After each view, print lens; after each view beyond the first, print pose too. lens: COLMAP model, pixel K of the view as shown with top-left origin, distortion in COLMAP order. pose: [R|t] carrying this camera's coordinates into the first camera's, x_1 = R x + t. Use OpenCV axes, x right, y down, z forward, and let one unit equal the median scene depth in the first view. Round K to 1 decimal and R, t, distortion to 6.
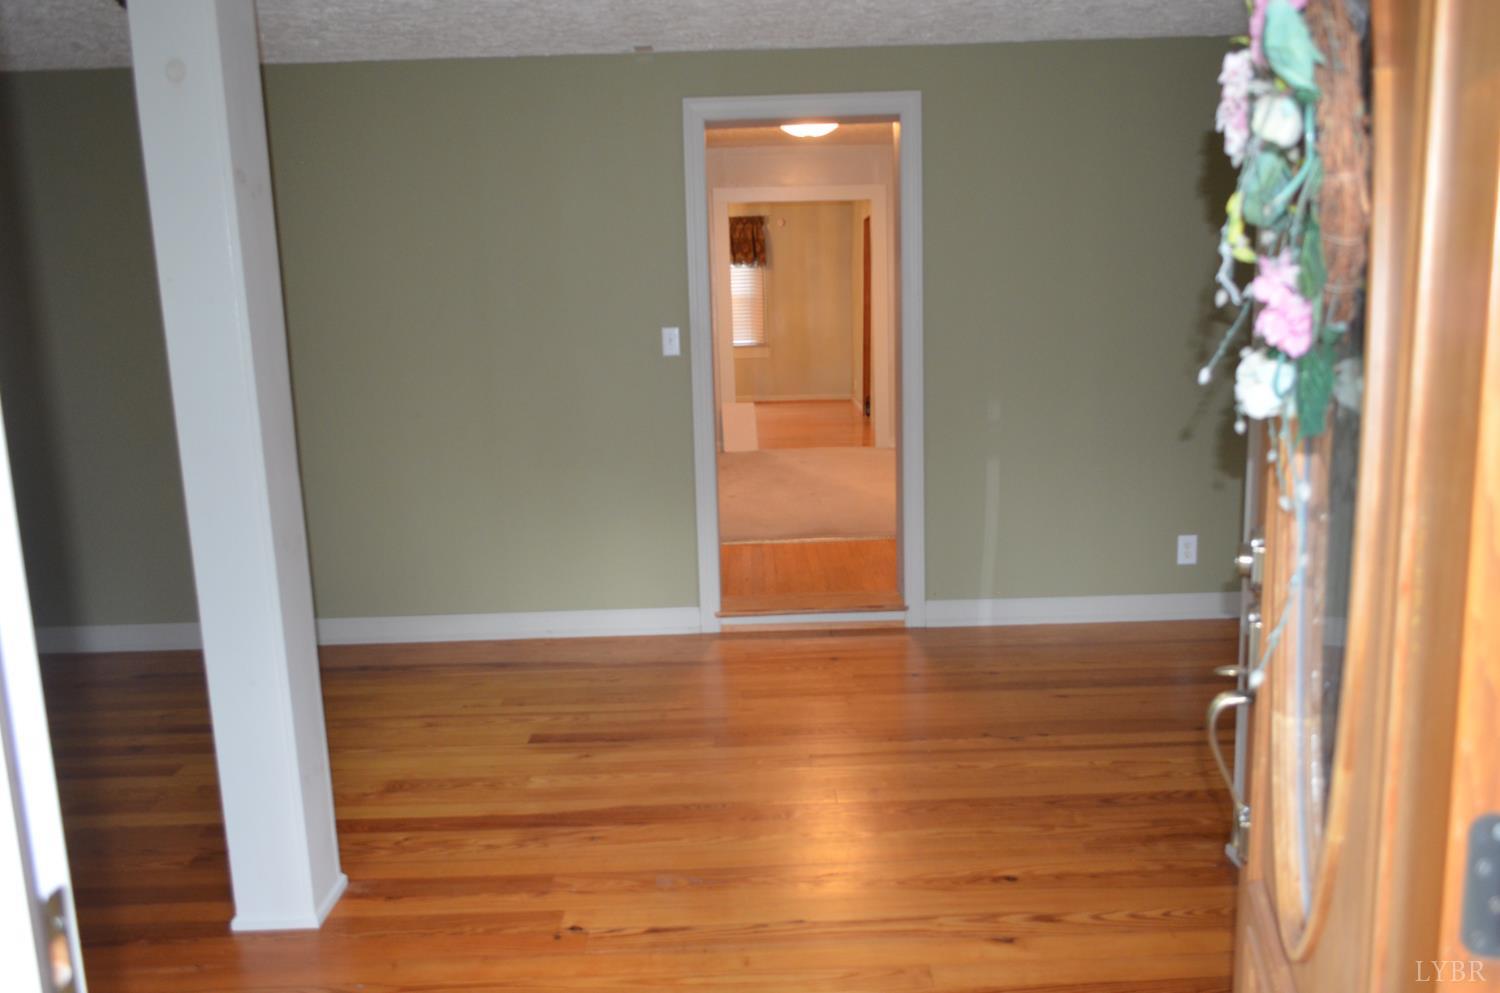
lens RADIAL K [[1169.9, 0, 762.8], [0, 1169.9, 495.6], [0, 0, 1]] dist [-0.003708, -0.000539]
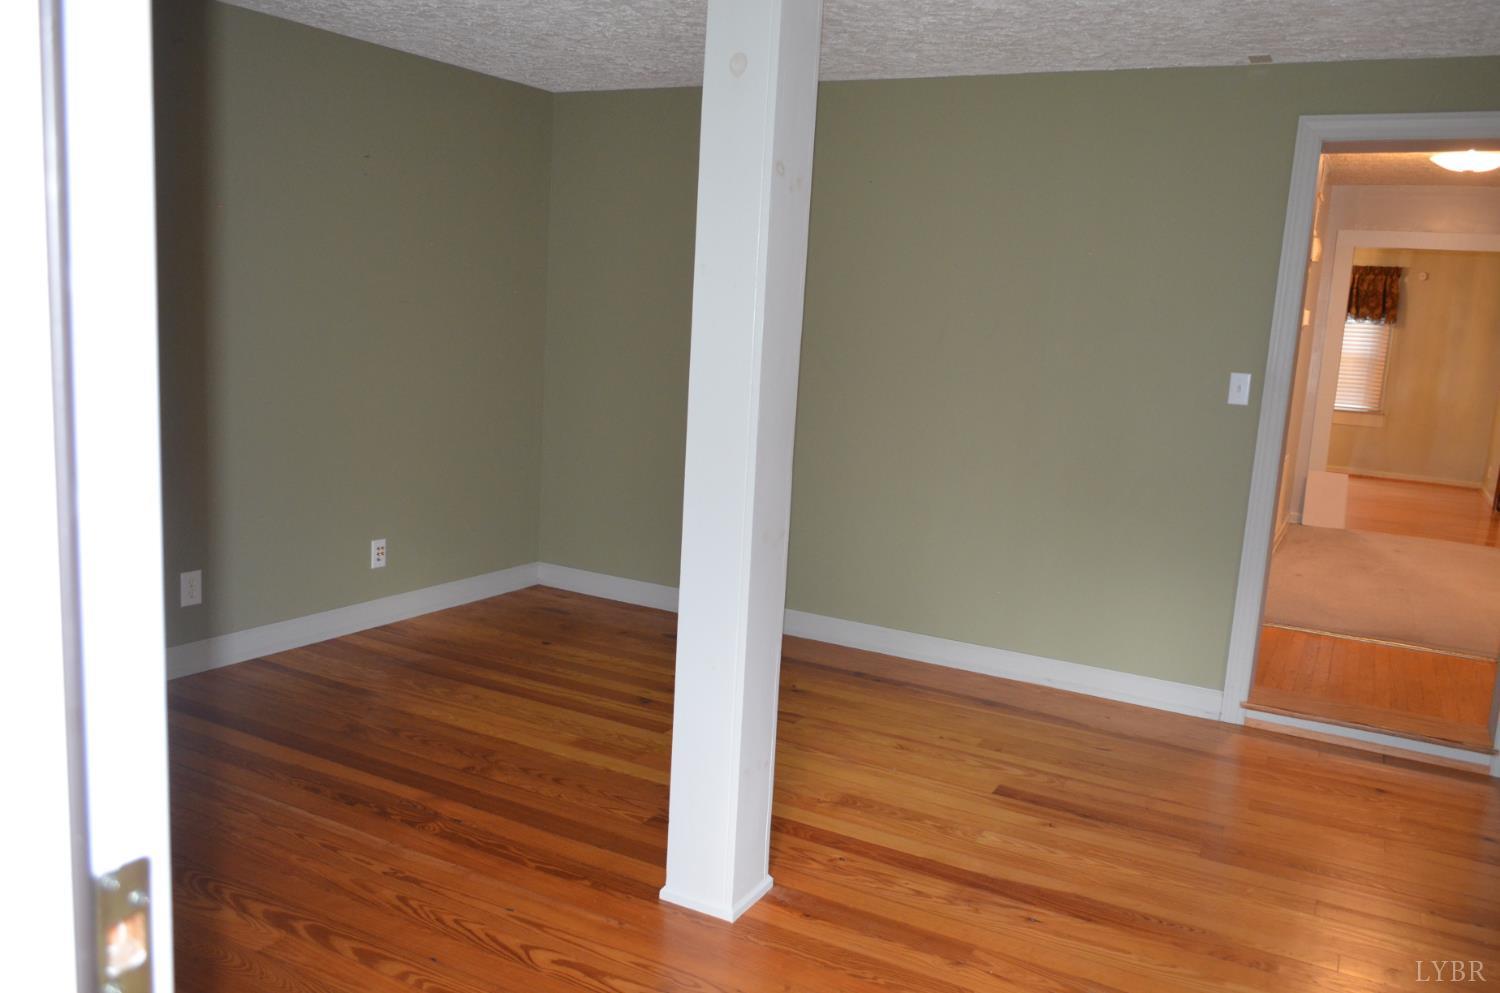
lens RADIAL K [[1169.9, 0, 762.8], [0, 1169.9, 495.6], [0, 0, 1]] dist [-0.003708, -0.000539]
pose [[0.876565, 0.154541, -0.455797, 0.024739], [-0.167639, 0.985777, 0.011840, -0.002410], [0.451144, 0.066030, 0.890005, 0.065858]]
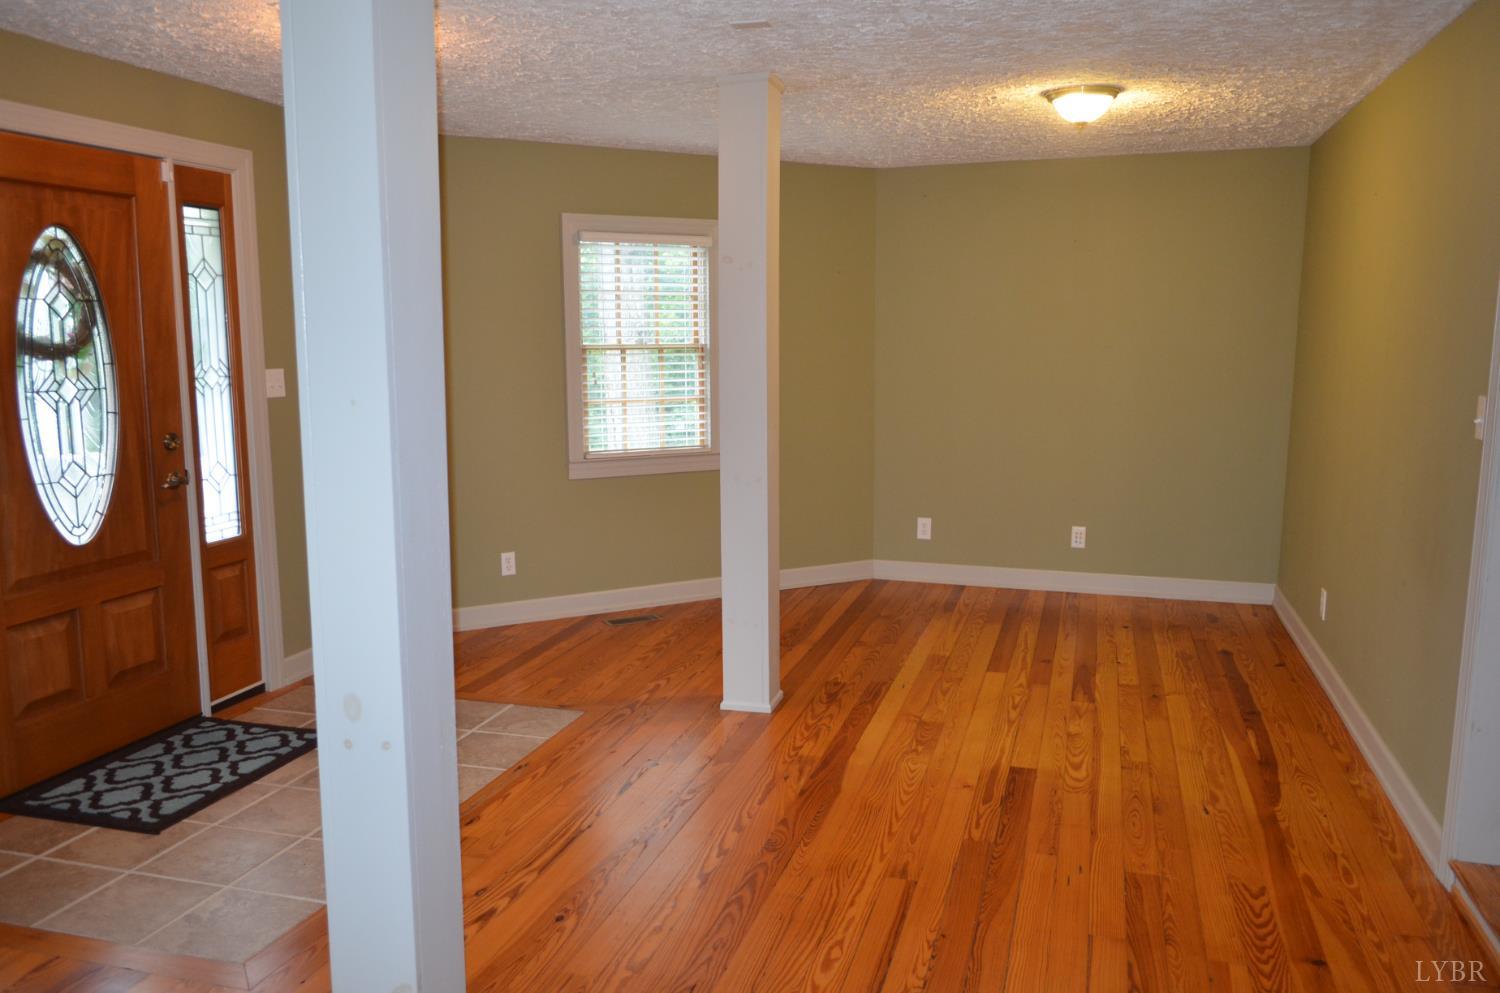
lens RADIAL K [[1169.9, 0, 762.8], [0, 1169.9, 495.6], [0, 0, 1]] dist [-0.003708, -0.000539]
pose [[-0.281951, 0.166730, -0.944830, 0.725265], [-0.161754, 0.962427, 0.218105, -0.187933], [0.945695, 0.214325, -0.244388, 0.916558]]
